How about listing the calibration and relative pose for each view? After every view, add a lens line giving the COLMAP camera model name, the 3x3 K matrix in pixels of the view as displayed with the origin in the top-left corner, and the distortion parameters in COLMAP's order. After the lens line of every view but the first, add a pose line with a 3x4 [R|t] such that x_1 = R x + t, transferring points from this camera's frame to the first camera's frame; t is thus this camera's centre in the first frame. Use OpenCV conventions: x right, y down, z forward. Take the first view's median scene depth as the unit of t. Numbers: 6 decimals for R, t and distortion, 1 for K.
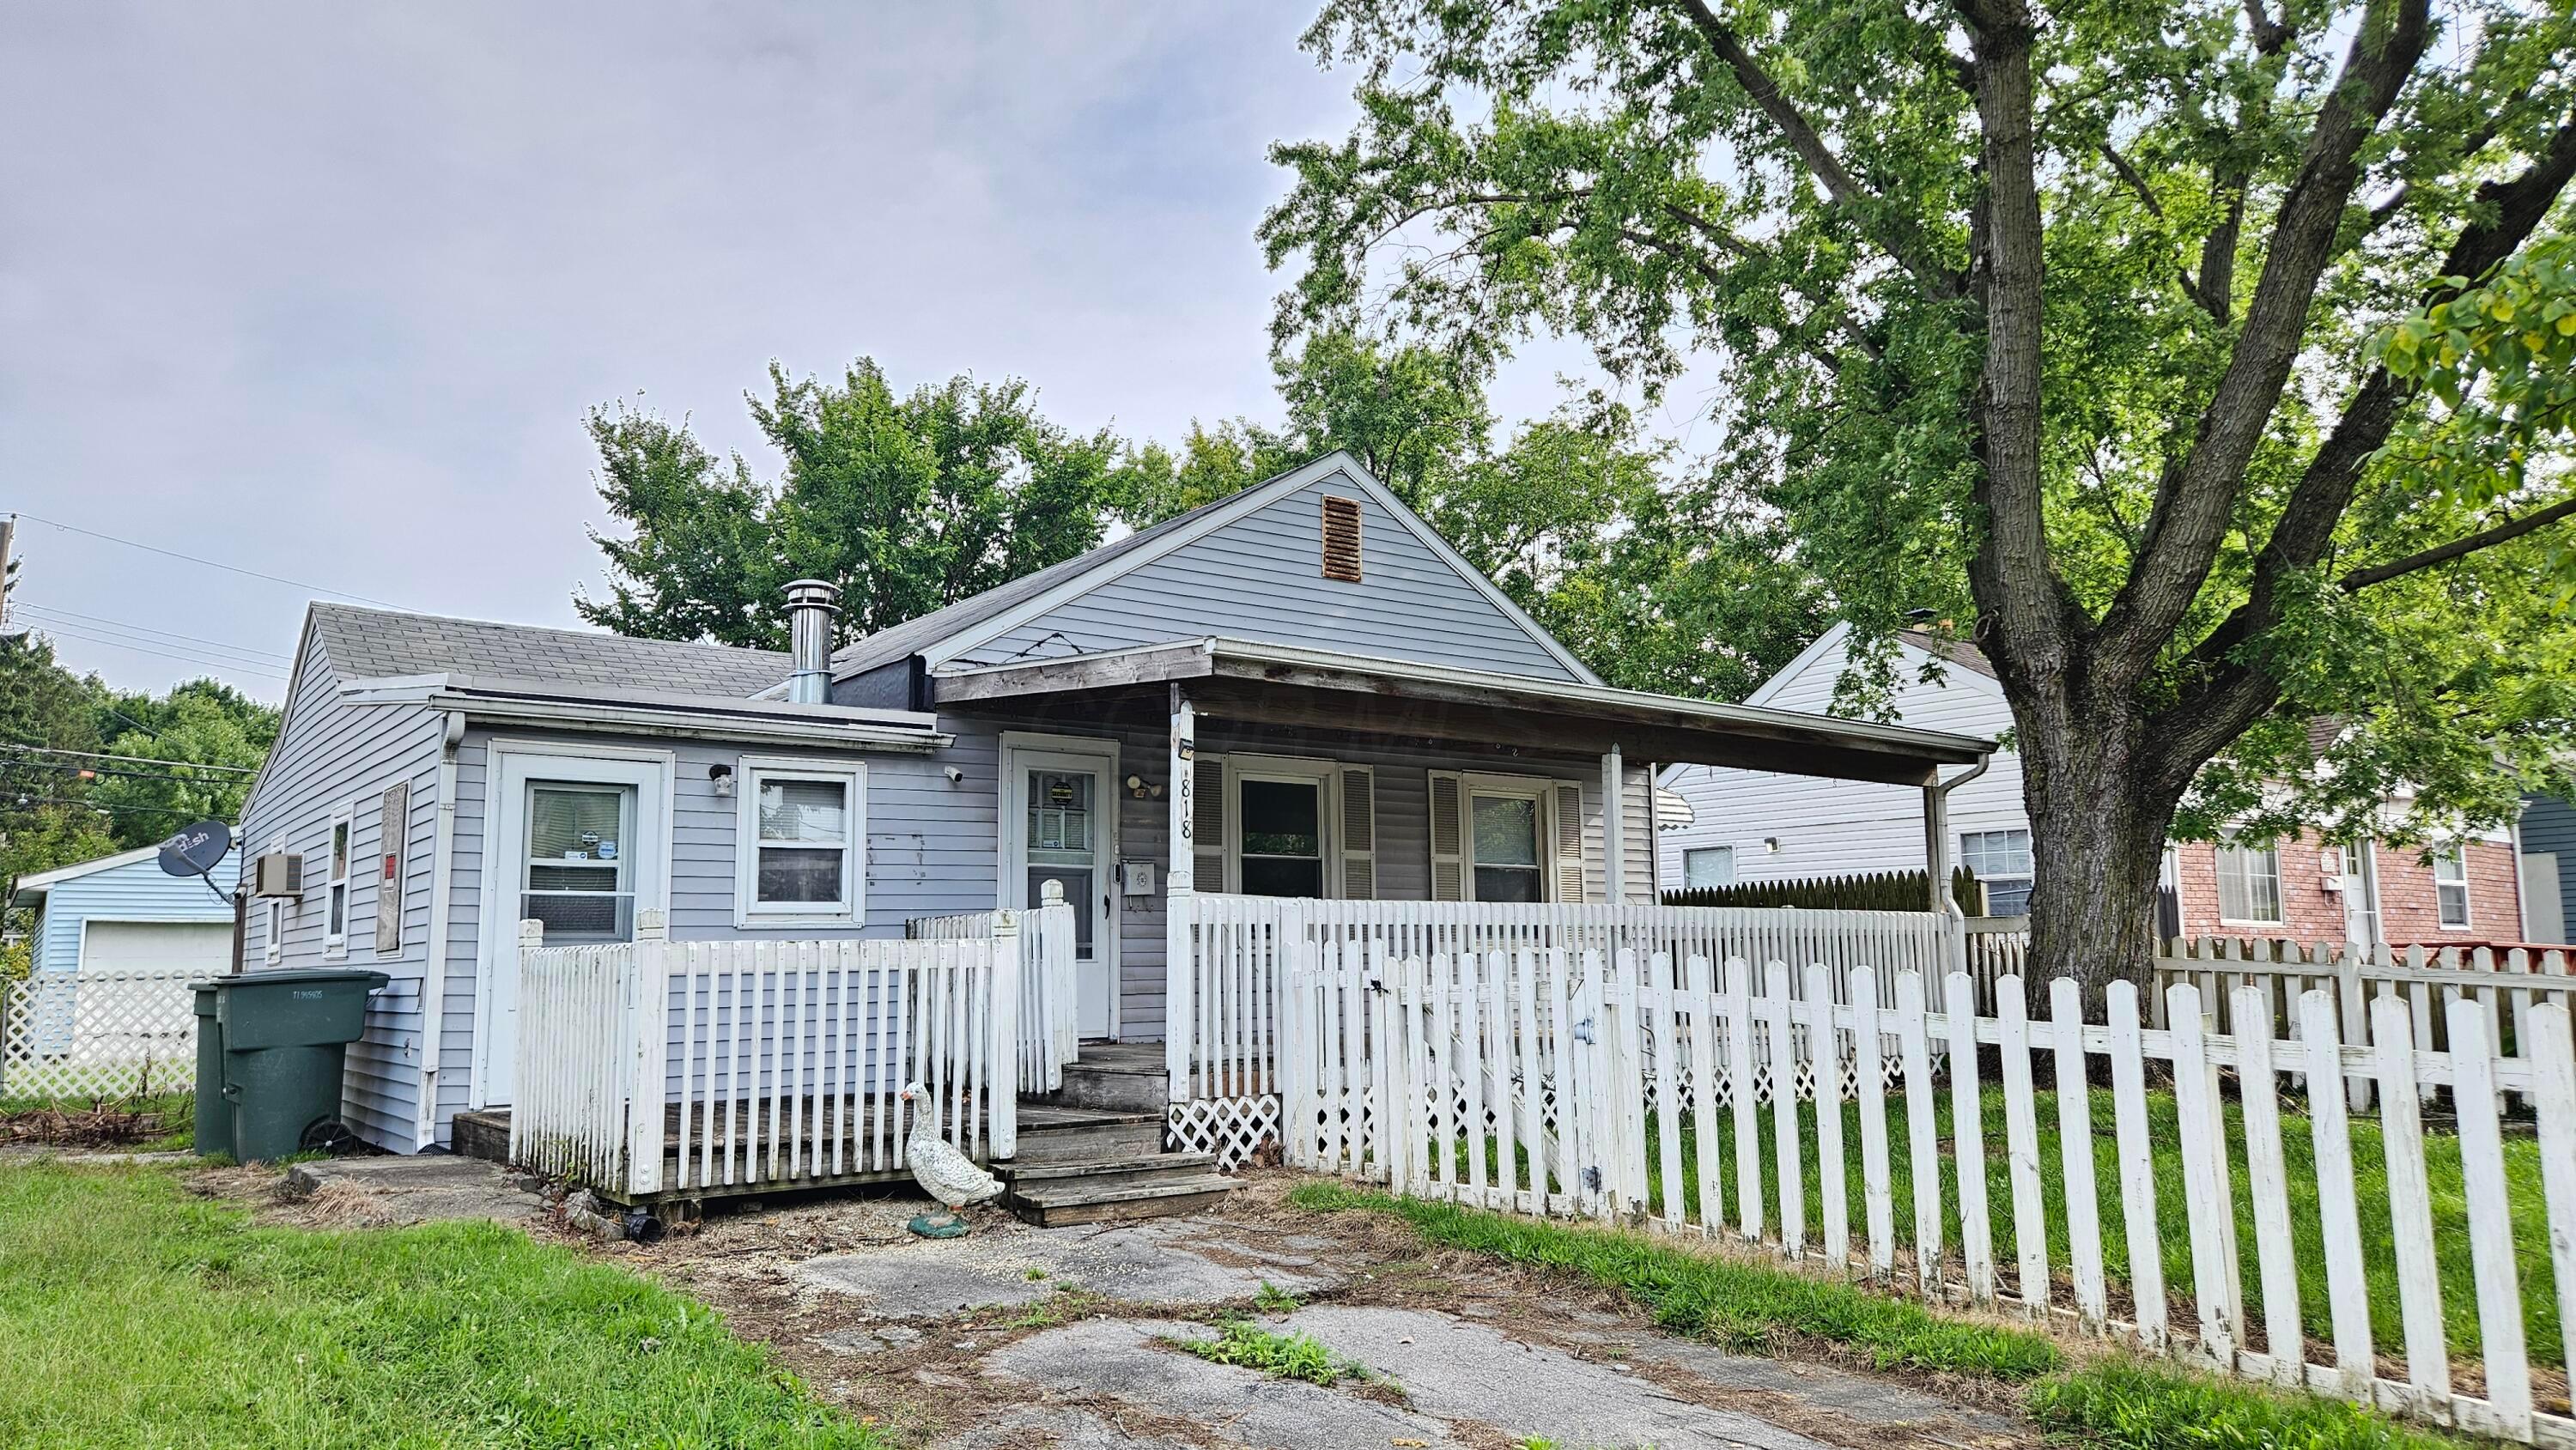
lens RADIAL K [[1742.7, 0, 1271.9], [0, 1742.7, 739.5], [0, 0, 1]] dist [0.036246, -0.001291]
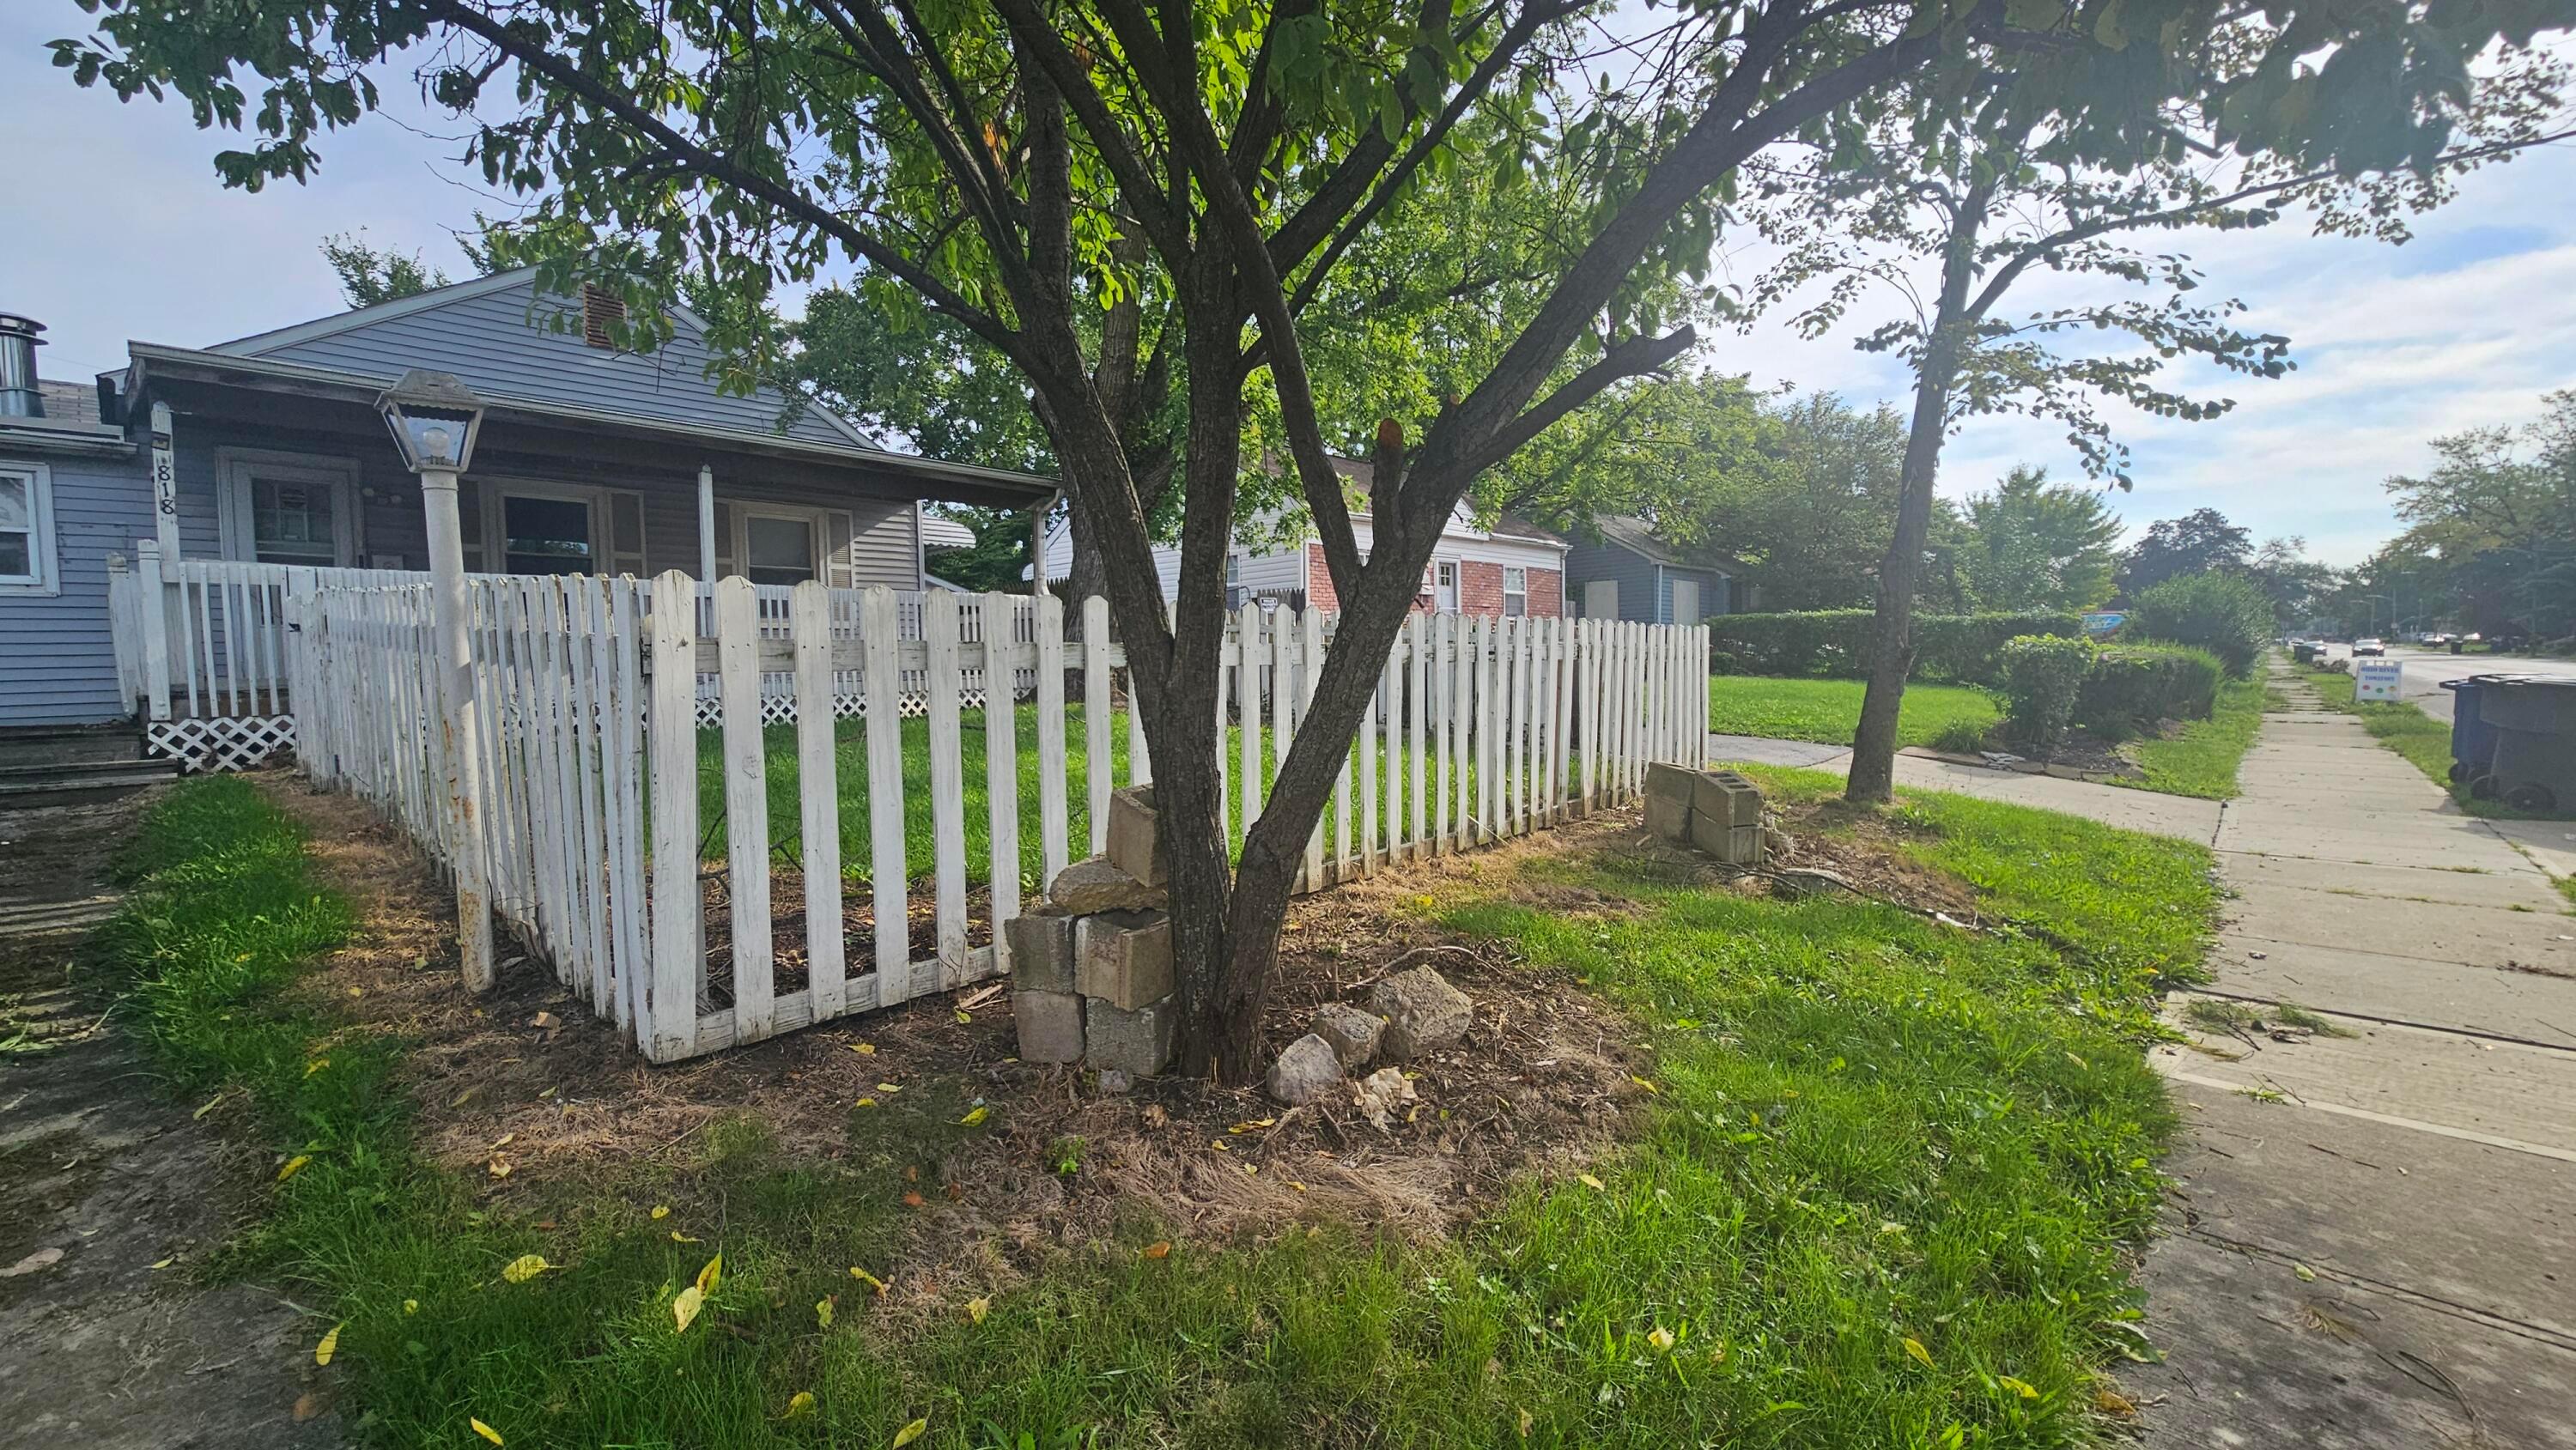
lens RADIAL K [[1058.3, 0, 1279.4], [0, 1058.3, 713.4], [0, 0, 1]] dist [-0.001891, -0.000528]
pose [[0.977044, -0.020124, 0.212086, 0.561721], [-0.017513, 0.984572, 0.174101, 0.051938], [-0.212318, -0.173818, 0.961618, 0.082245]]
